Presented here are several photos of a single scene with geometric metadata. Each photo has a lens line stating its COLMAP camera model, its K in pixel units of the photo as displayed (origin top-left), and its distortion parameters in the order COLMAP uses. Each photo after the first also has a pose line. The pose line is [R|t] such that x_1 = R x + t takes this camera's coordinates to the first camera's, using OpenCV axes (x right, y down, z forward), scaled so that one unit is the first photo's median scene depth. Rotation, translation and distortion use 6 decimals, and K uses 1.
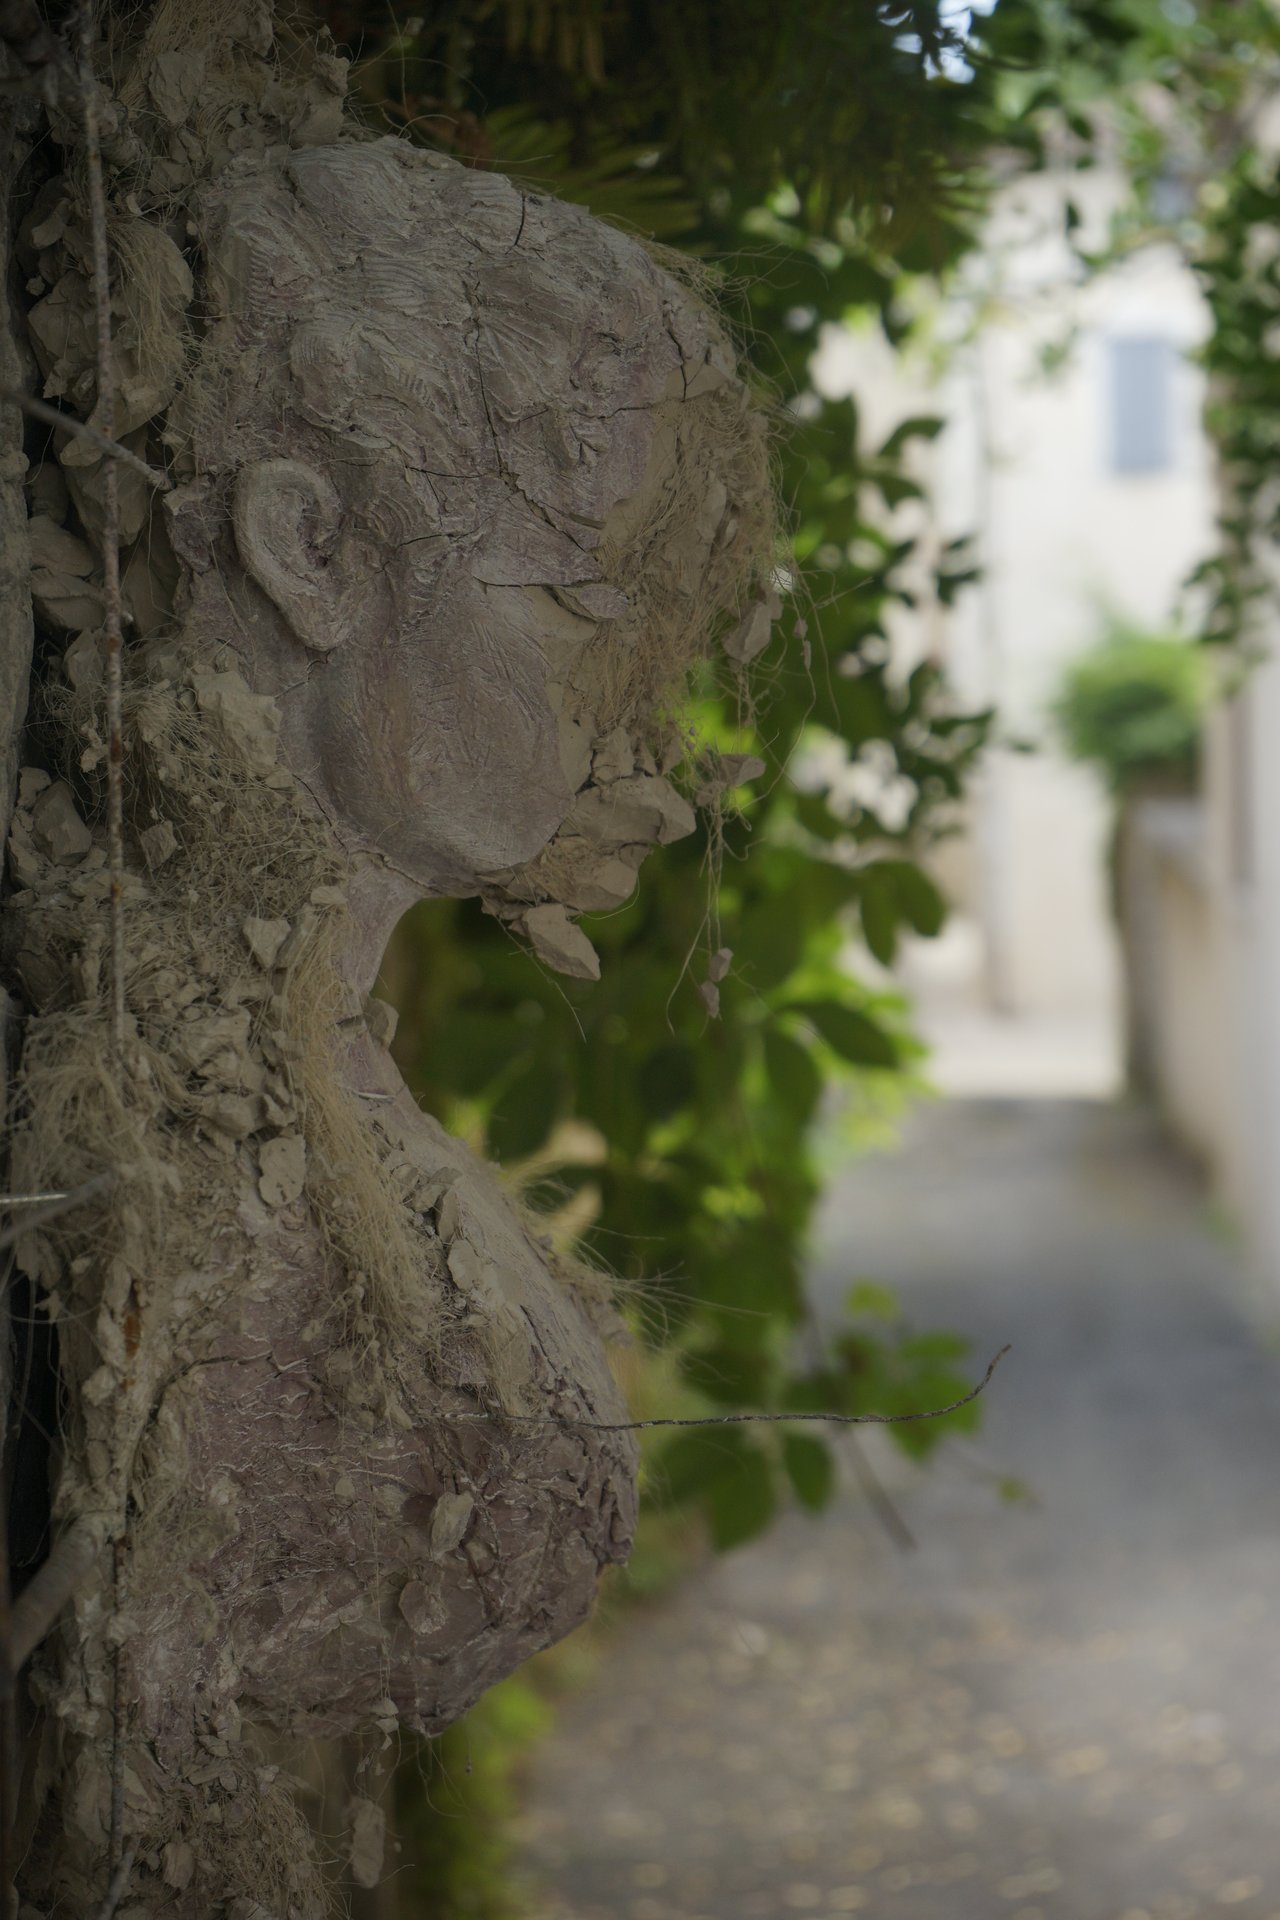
lens RADIAL K [[3950.4, 0, 643.3], [0, 3950.4, 1046.8], [0, 0, 1]] dist [-0.124880, 0.257647]
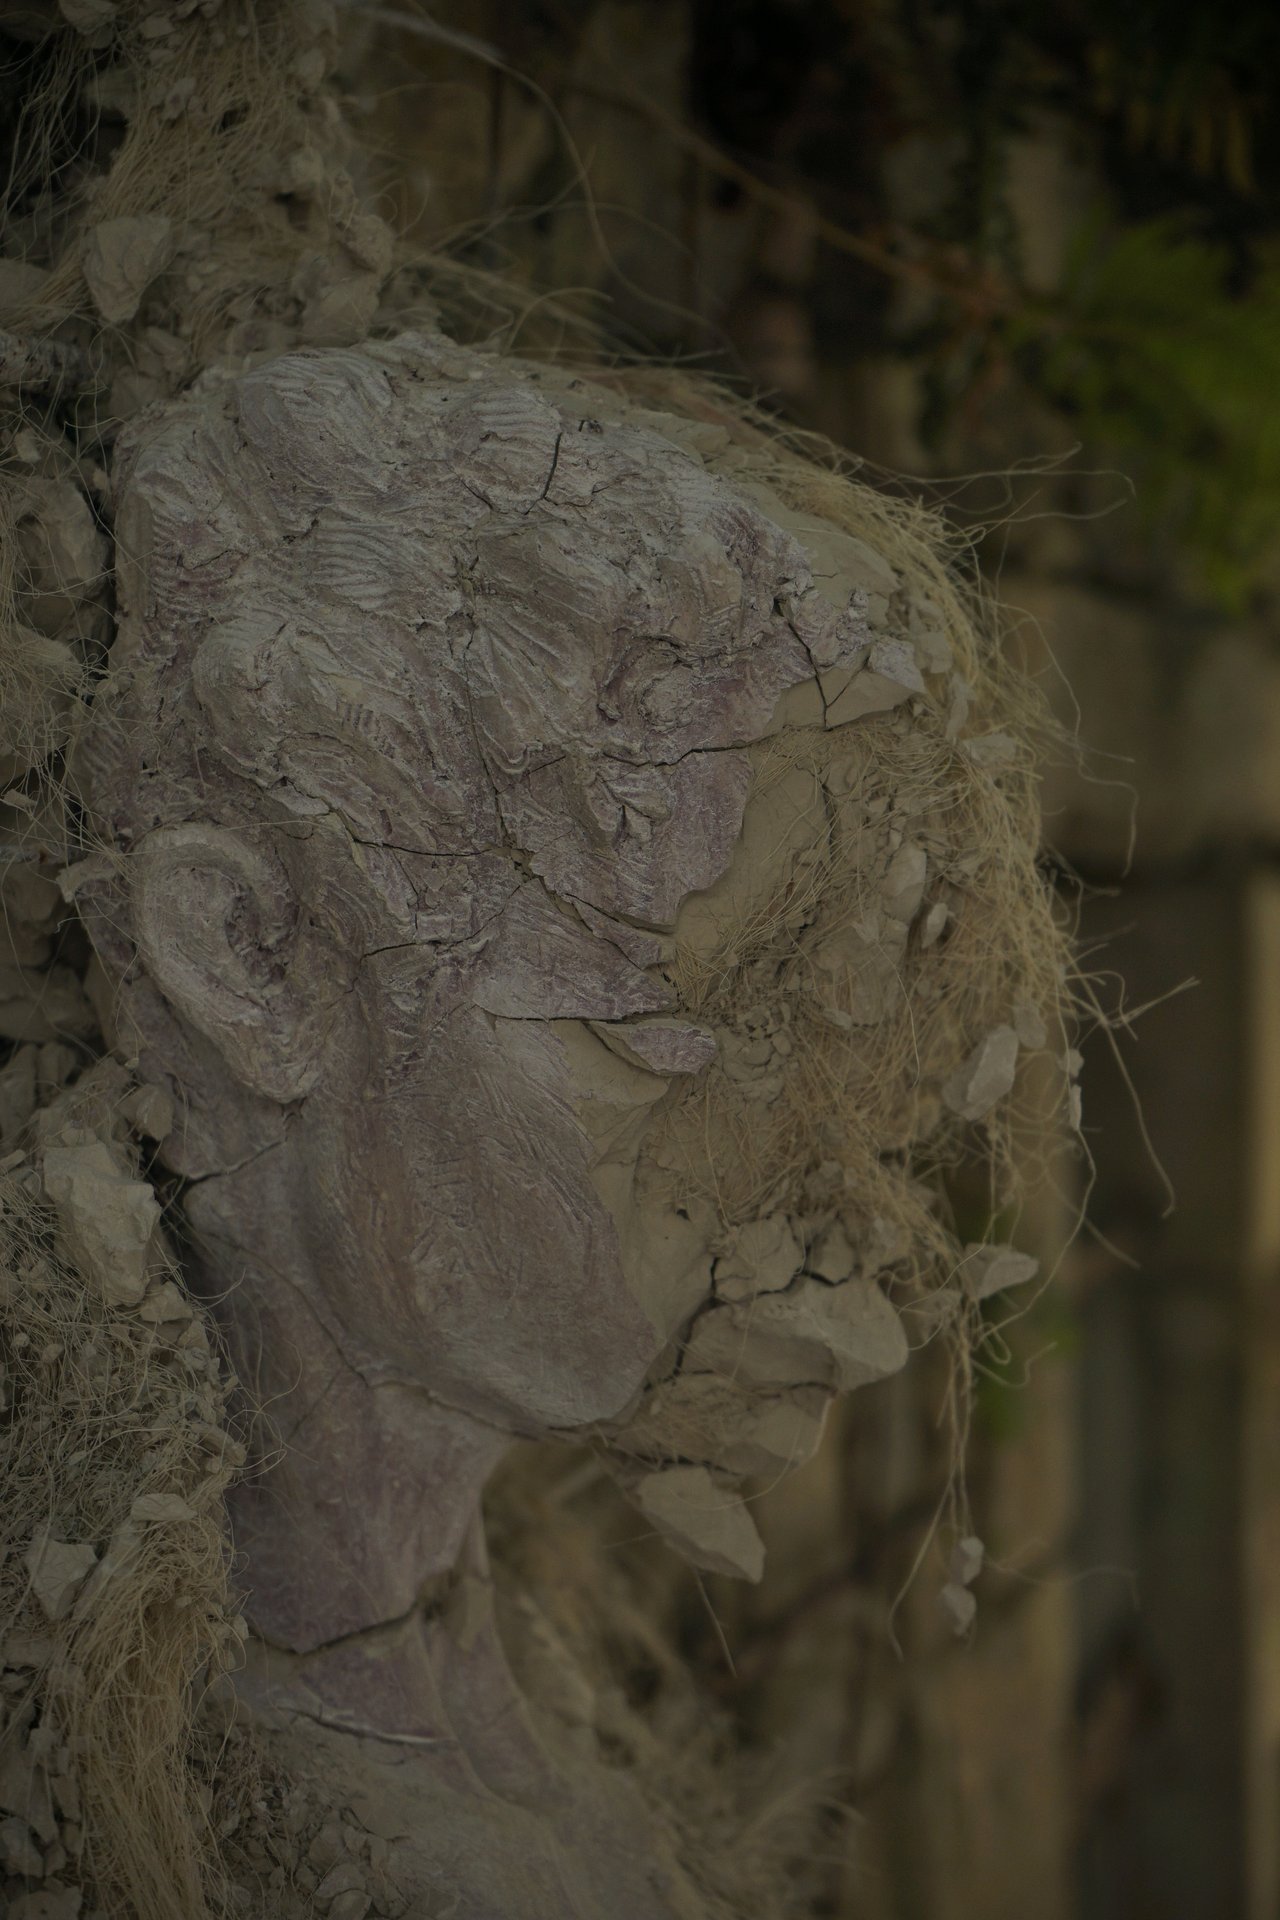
lens RADIAL K [[3993.1, 0, 640.0], [0, 3993.1, 960.0], [0, 0, 1]] dist [-0.101016, 0.276666]
pose [[0.945586, 0.023530, -0.324520, 0.198819], [-0.036258, 0.998790, -0.033230, -0.106062], [0.323346, 0.043188, 0.945295, 0.383351]]
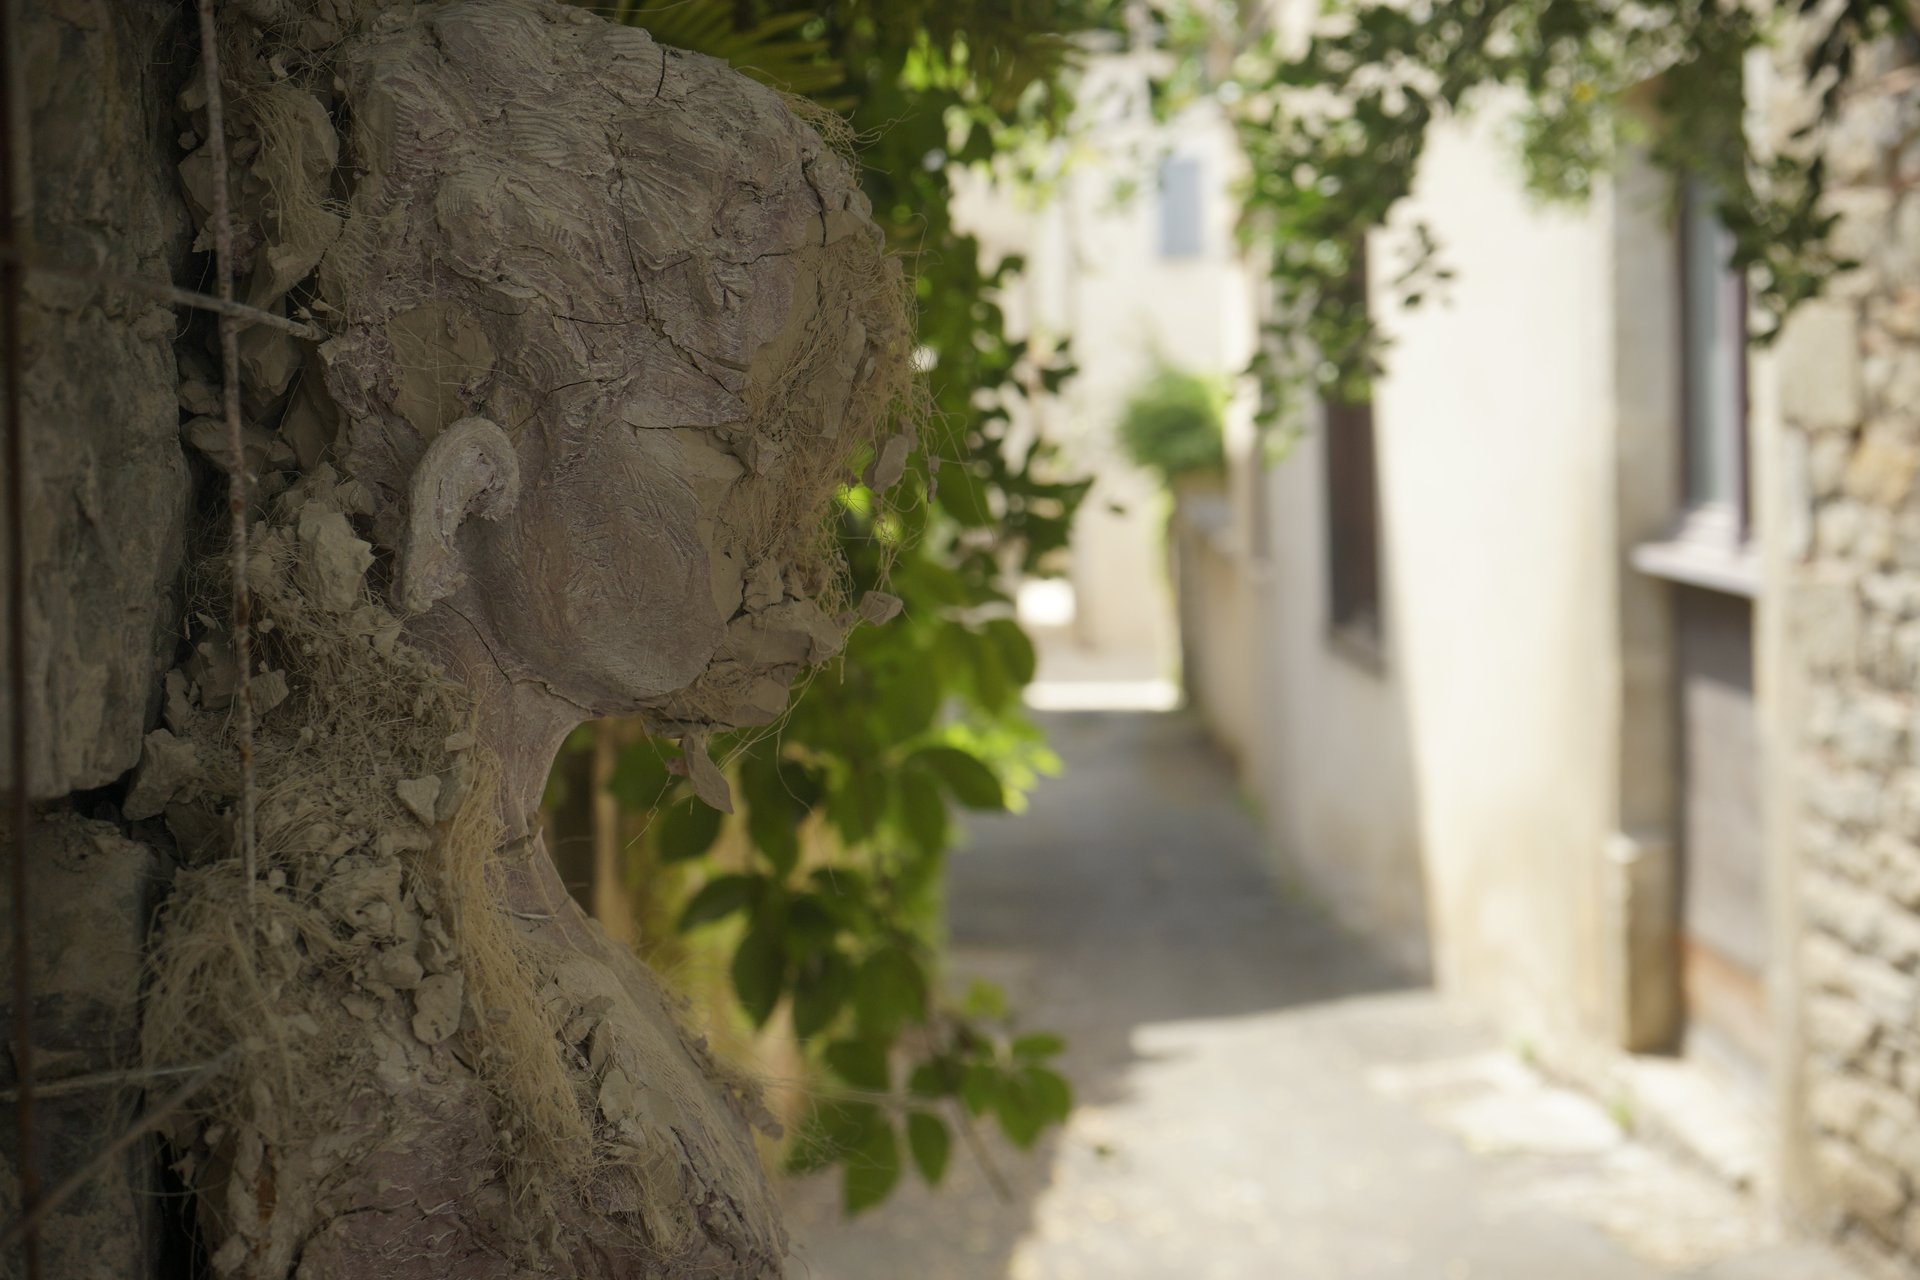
lens RADIAL K [[2843.3, 0, 948.3], [0, 2843.3, 645.6], [0, 0, 1]] dist [-0.018745, 0.035575]
pose [[0.998397, -0.022249, 0.052045, 0.001824], [0.022900, 0.999666, -0.011954, -0.049644], [-0.051761, 0.013127, 0.998573, 0.254806]]
